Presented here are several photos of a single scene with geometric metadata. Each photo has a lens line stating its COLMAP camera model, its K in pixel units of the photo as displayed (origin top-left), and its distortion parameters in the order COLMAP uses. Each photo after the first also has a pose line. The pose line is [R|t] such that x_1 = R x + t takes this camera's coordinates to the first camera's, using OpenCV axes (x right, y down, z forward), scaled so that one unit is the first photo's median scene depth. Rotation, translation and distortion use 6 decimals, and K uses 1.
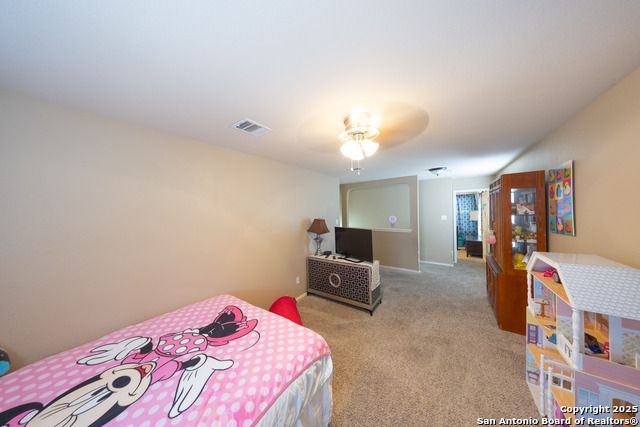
lens RADIAL K [[186.9, 0, 320.8], [0, 186.9, 213.2], [0, 0, 1]] dist [-0.000048, 0.000012]
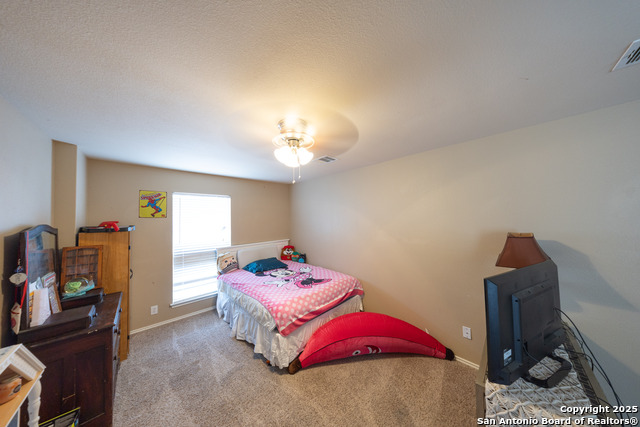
lens RADIAL K [[186.9, 0, 320.8], [0, 186.9, 213.5], [0, 0, 1]] dist [-0.000048, 0.000012]
pose [[-0.187562, -0.005415, -0.982238, 1.370687], [-0.000461, 0.999985, -0.005424, -0.040989], [0.982253, -0.000565, -0.187562, 1.614109]]
